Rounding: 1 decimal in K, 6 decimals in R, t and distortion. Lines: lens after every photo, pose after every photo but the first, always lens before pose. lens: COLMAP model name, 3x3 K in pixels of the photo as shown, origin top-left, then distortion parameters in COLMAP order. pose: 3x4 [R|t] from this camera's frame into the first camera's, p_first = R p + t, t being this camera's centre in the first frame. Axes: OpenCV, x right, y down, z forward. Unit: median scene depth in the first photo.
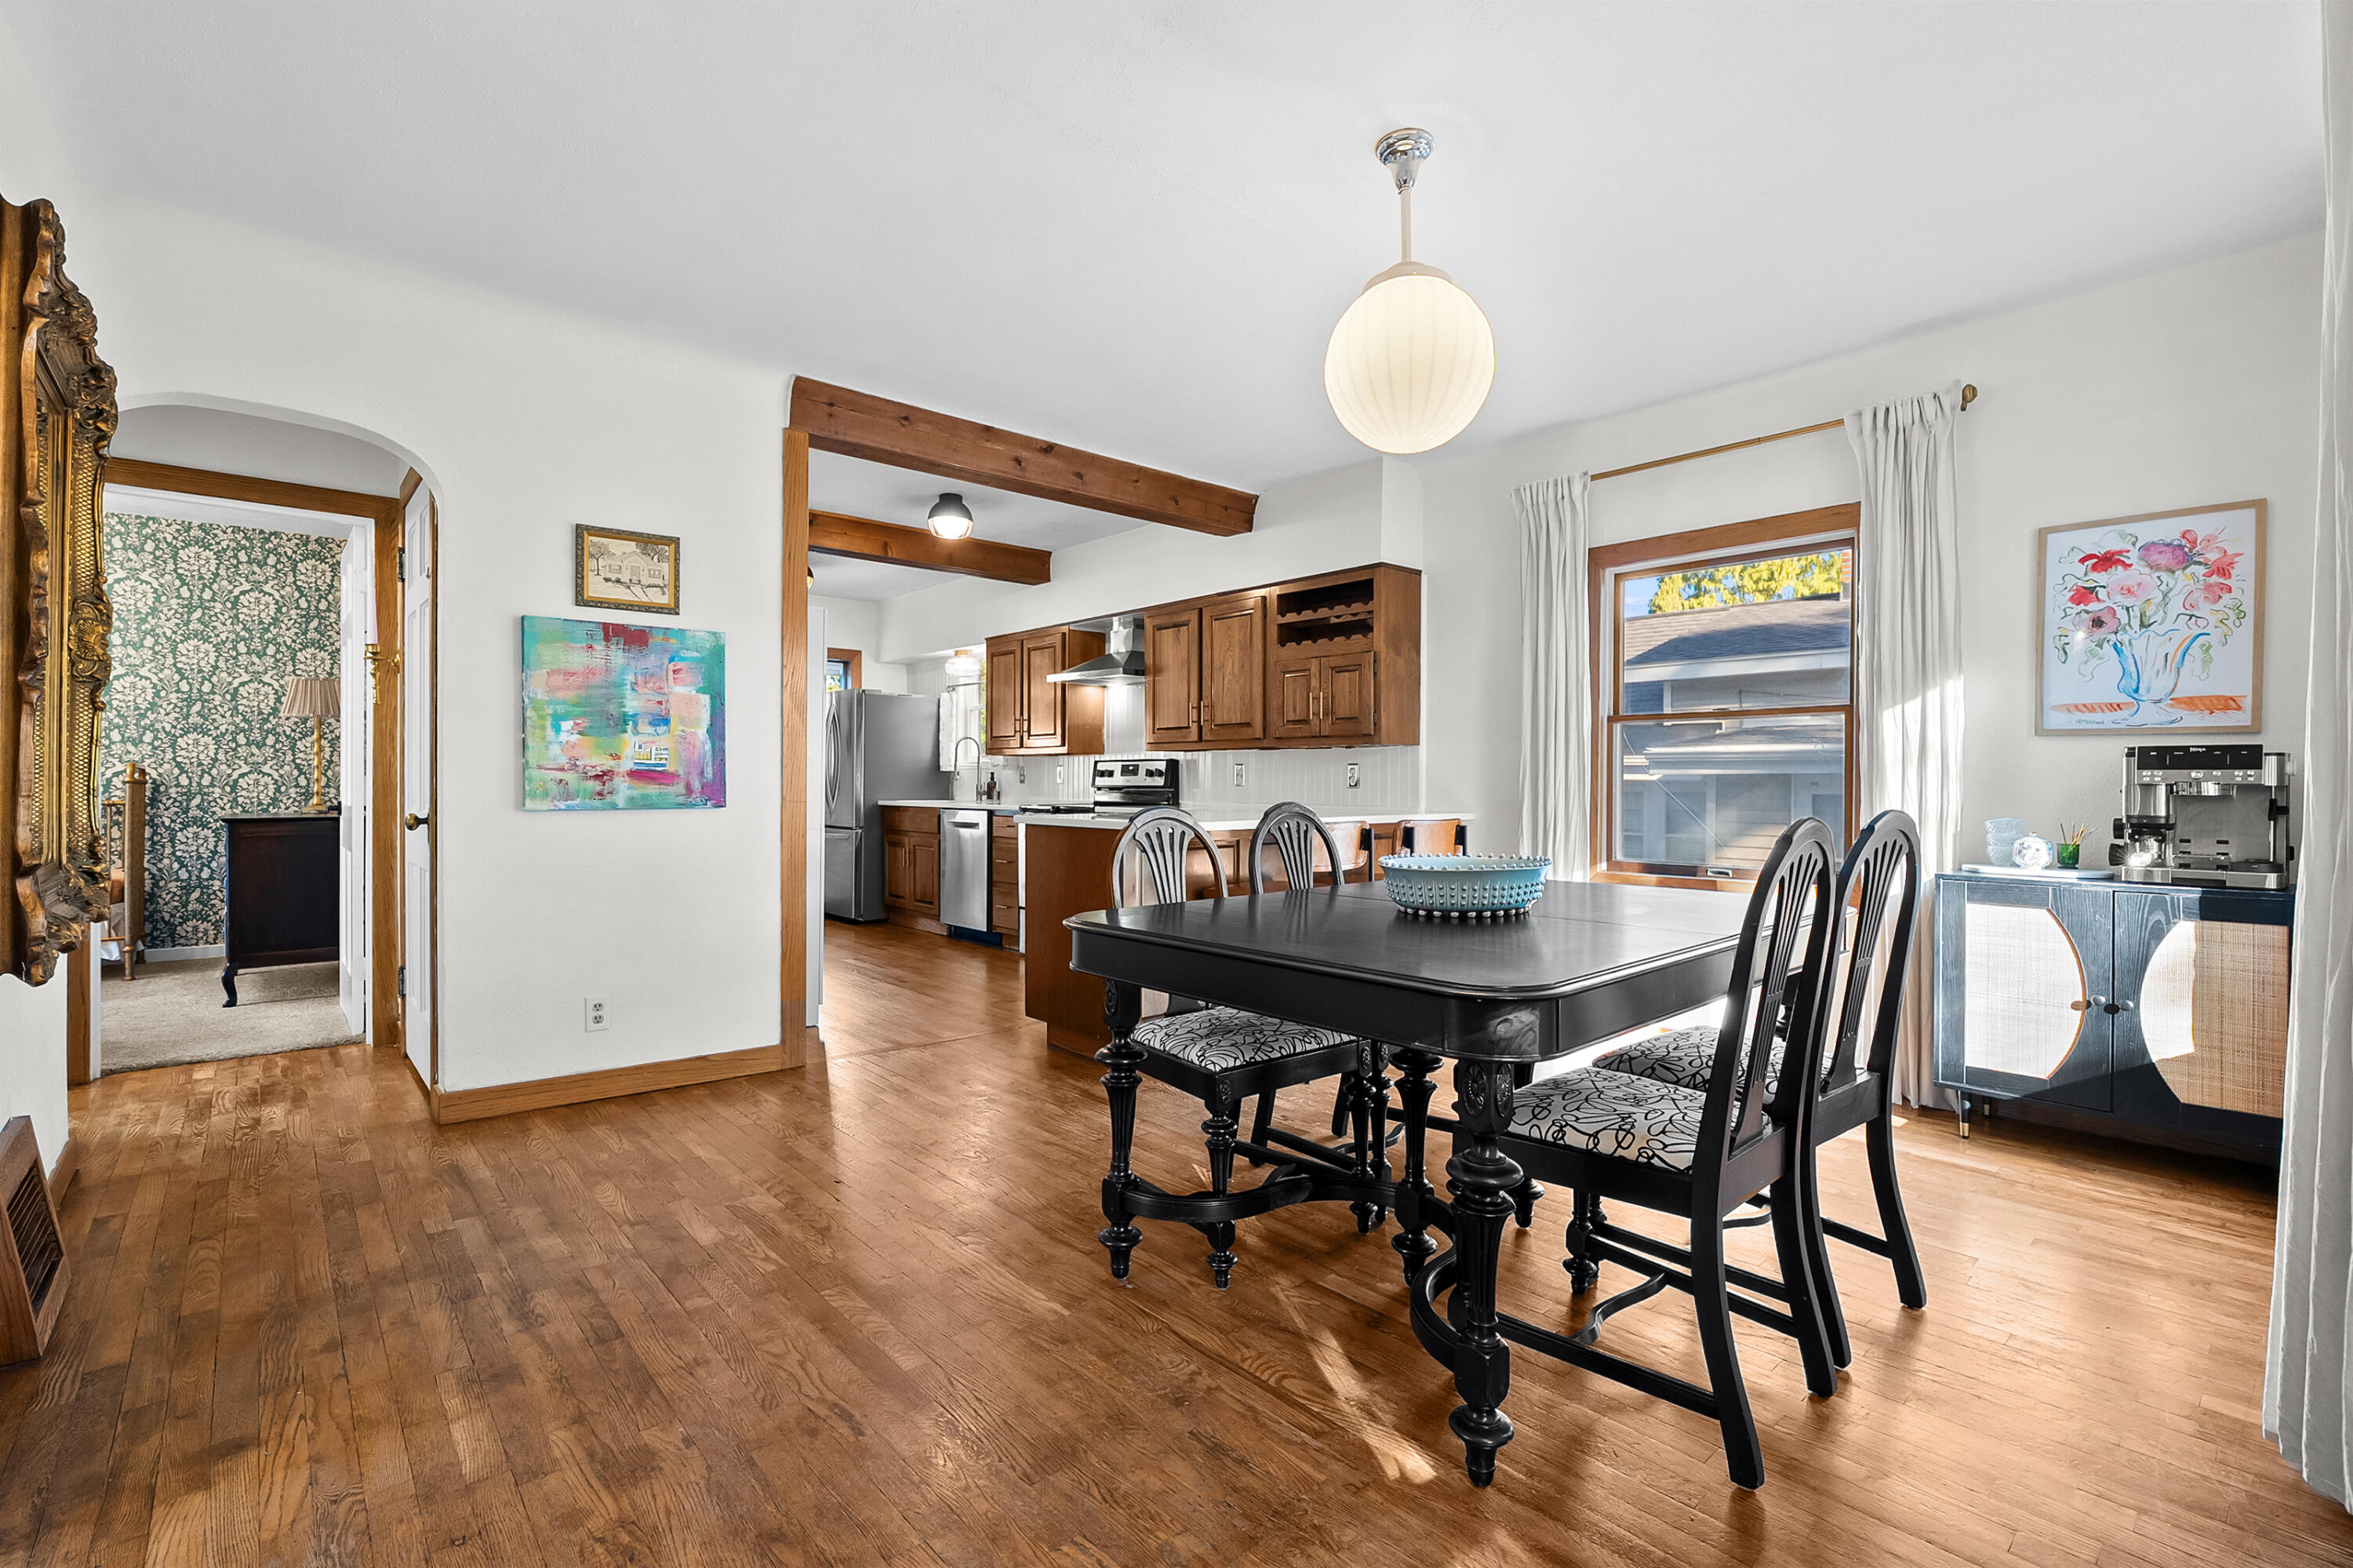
lens RADIAL K [[1057.8, 0, 1176.5], [0, 1057.8, 784.0], [0, 0, 1]] dist [-0.002027, 0.000384]
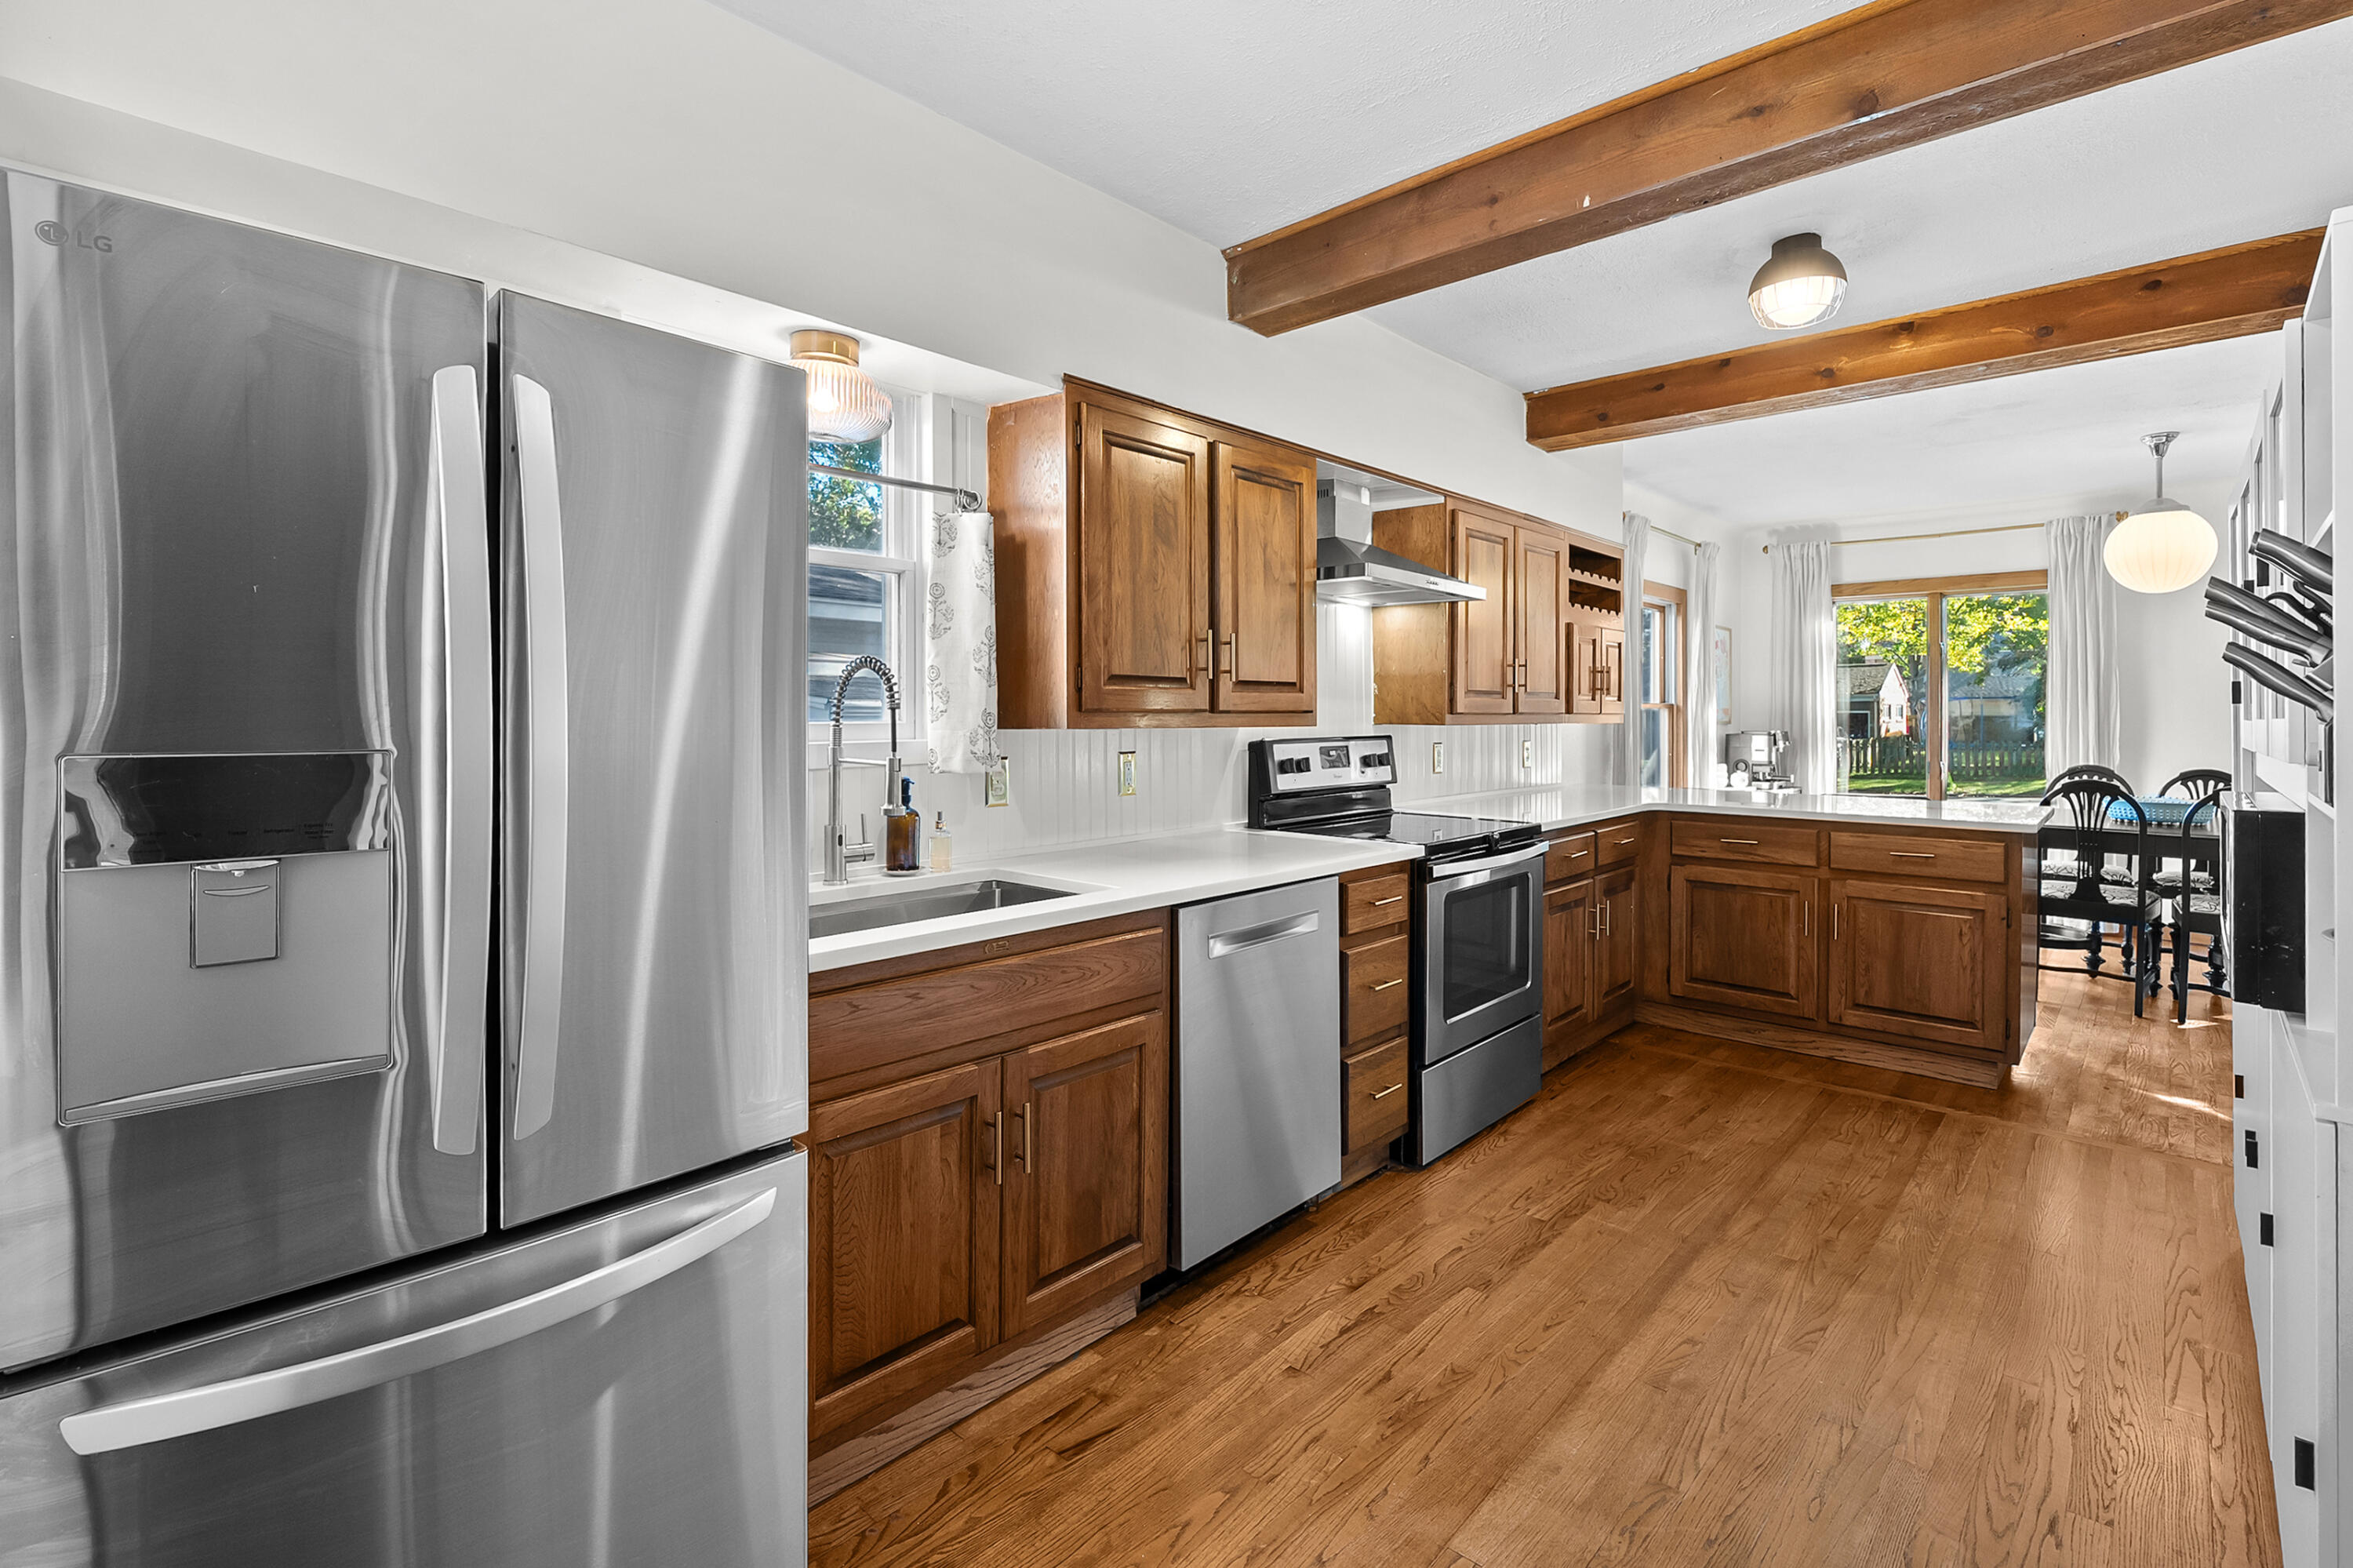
lens RADIAL K [[1083.1, 0, 1176.3], [0, 1083.1, 712.5], [0, 0, 1]] dist [-0.002369, -0.000177]
pose [[-0.106271, -0.003872, 0.994330, -0.929857], [-0.001101, 0.999992, 0.003777, -0.059798], [-0.994337, -0.000693, -0.106275, 1.791241]]
